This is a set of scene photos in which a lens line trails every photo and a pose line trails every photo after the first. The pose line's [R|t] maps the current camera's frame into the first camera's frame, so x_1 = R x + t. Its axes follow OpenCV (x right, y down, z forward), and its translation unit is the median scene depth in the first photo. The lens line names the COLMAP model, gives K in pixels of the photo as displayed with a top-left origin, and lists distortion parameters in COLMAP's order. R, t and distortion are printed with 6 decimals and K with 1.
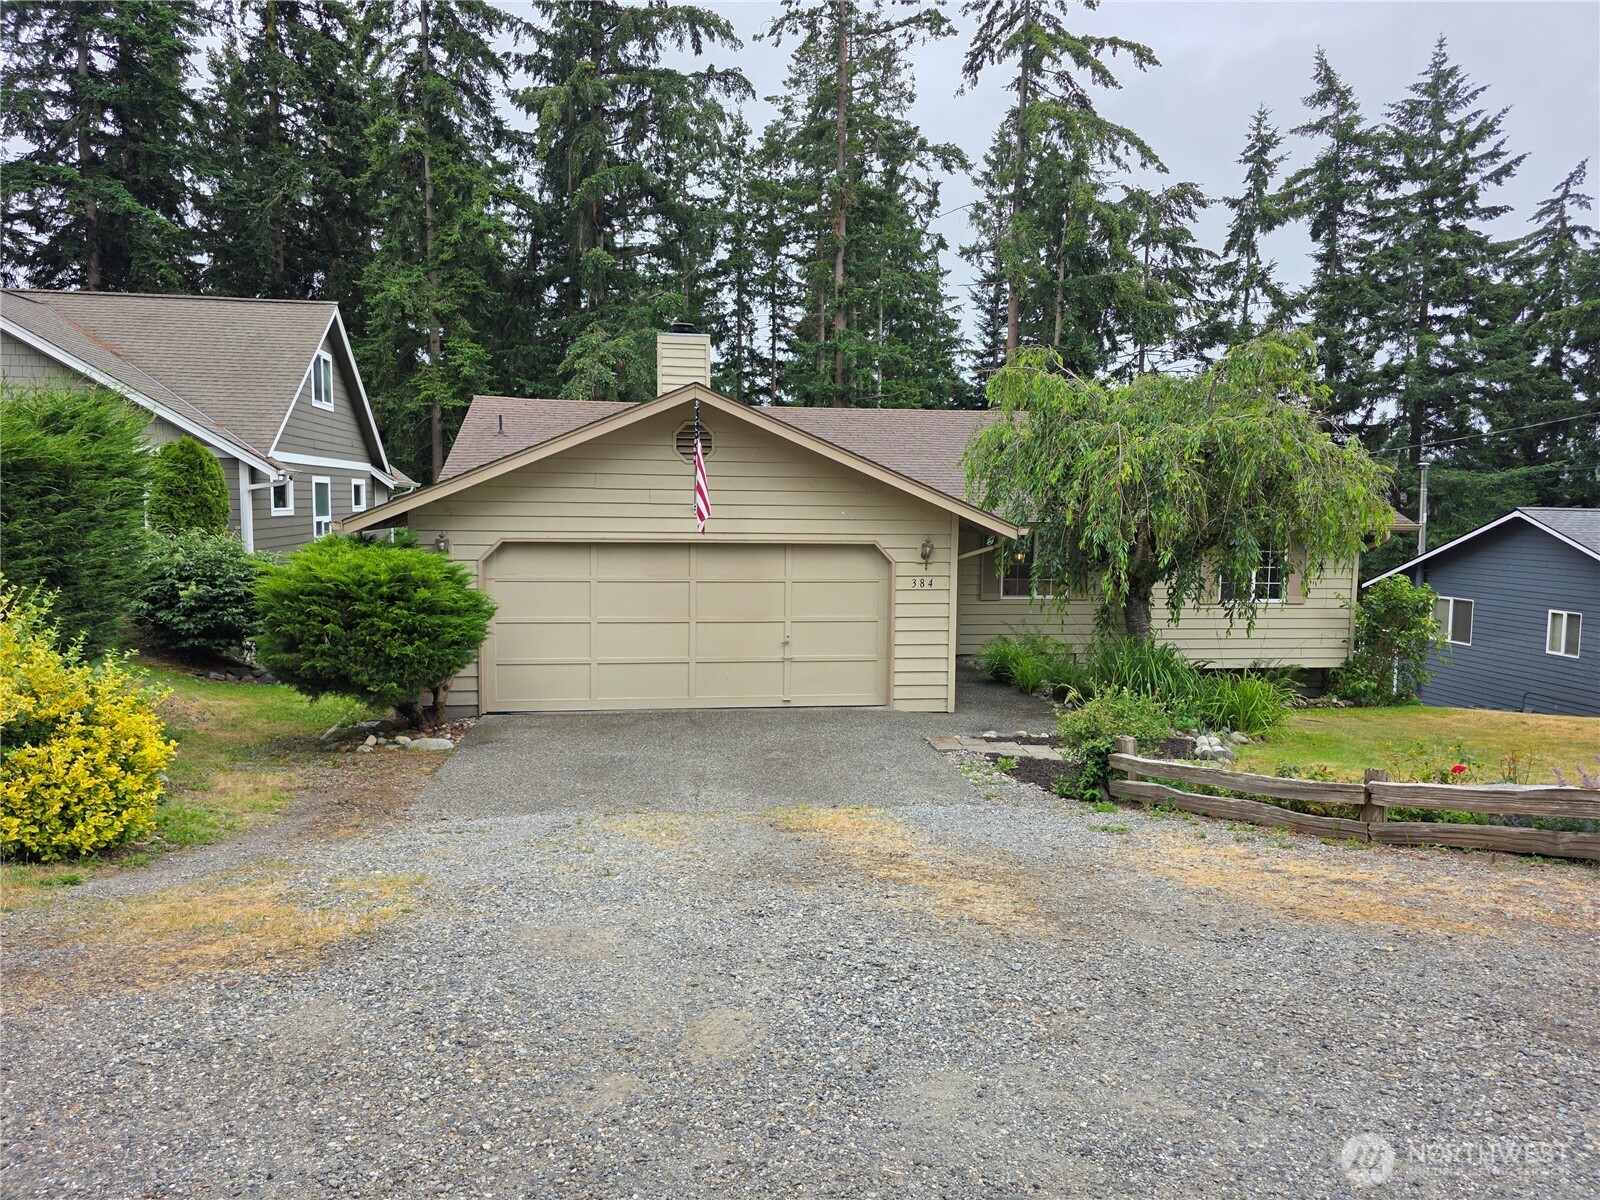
lens RADIAL K [[1069.7, 0, 802.1], [0, 1069.7, 597.1], [0, 0, 1]] dist [0.051217, -0.041363]
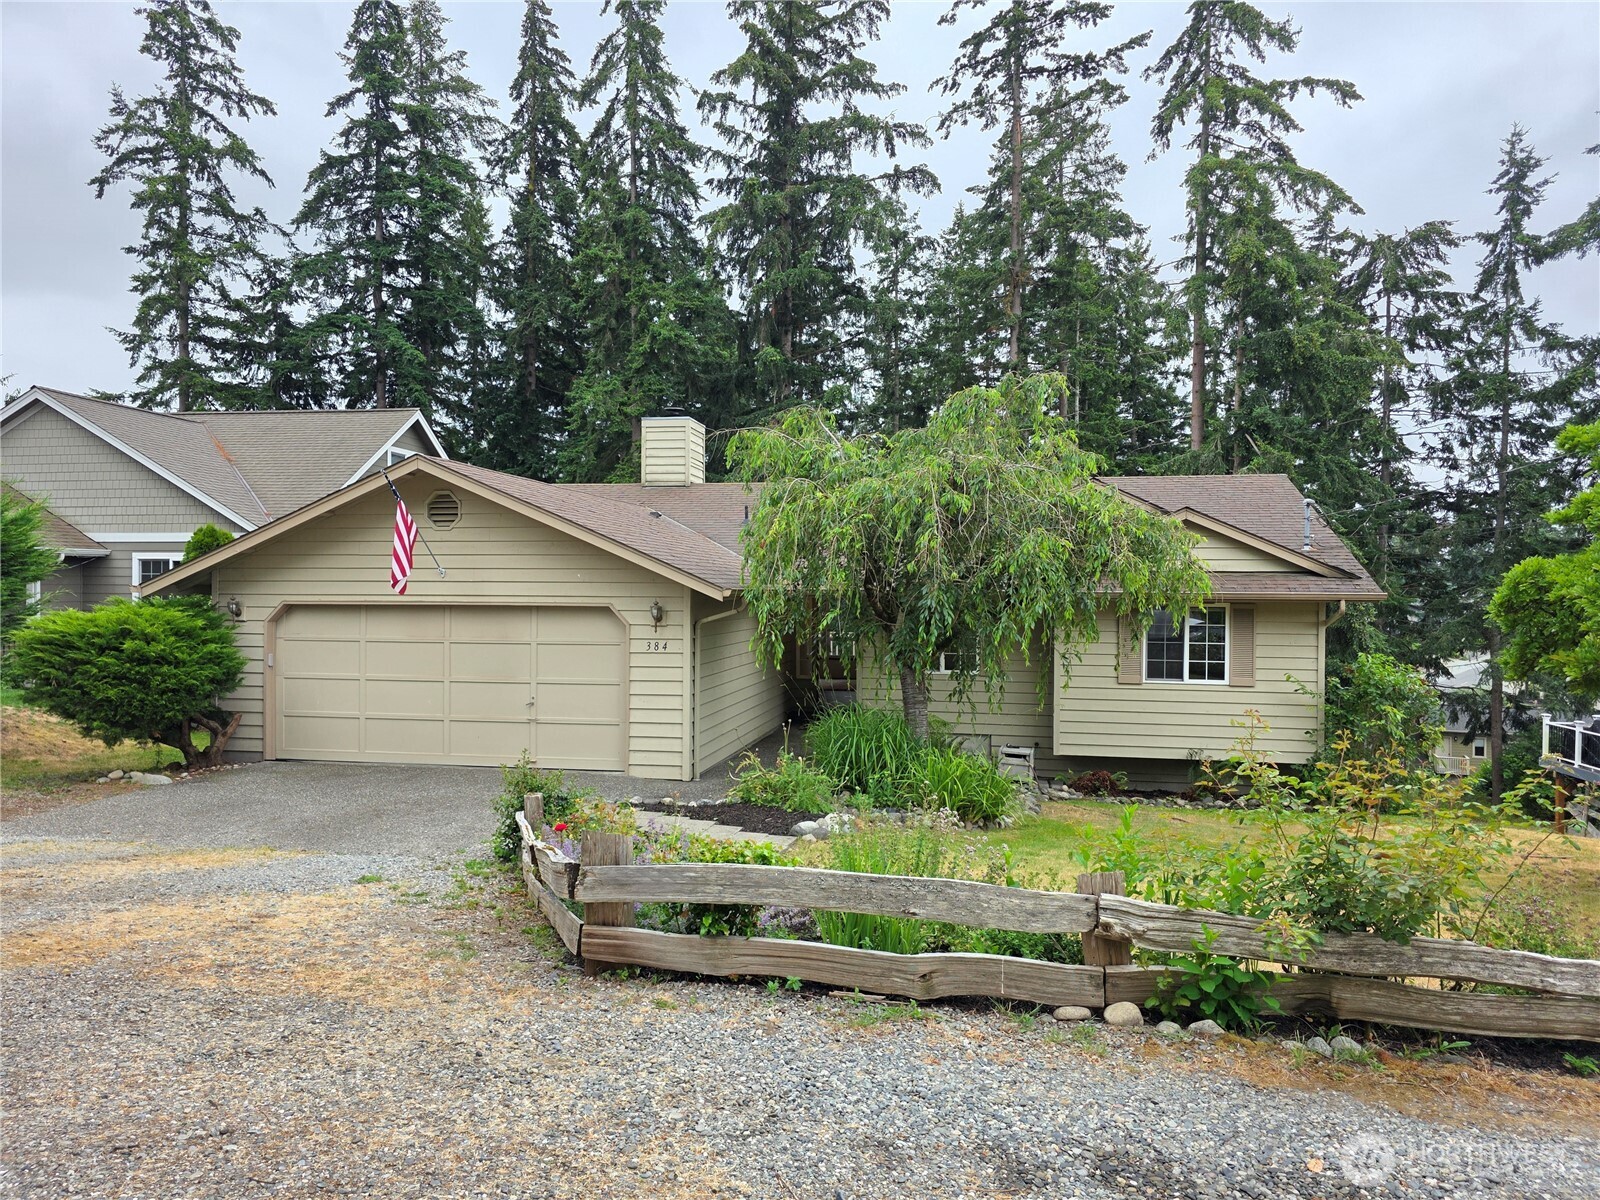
lens RADIAL K [[1069.7, 0, 805.6], [0, 1069.7, 601.4], [0, 0, 1]] dist [0.051217, -0.041363]
pose [[0.949642, -0.002462, -0.313328, 0.169018], [-0.022891, 0.996752, -0.077209, 0.005730], [0.312501, 0.080493, 0.946501, 0.033238]]
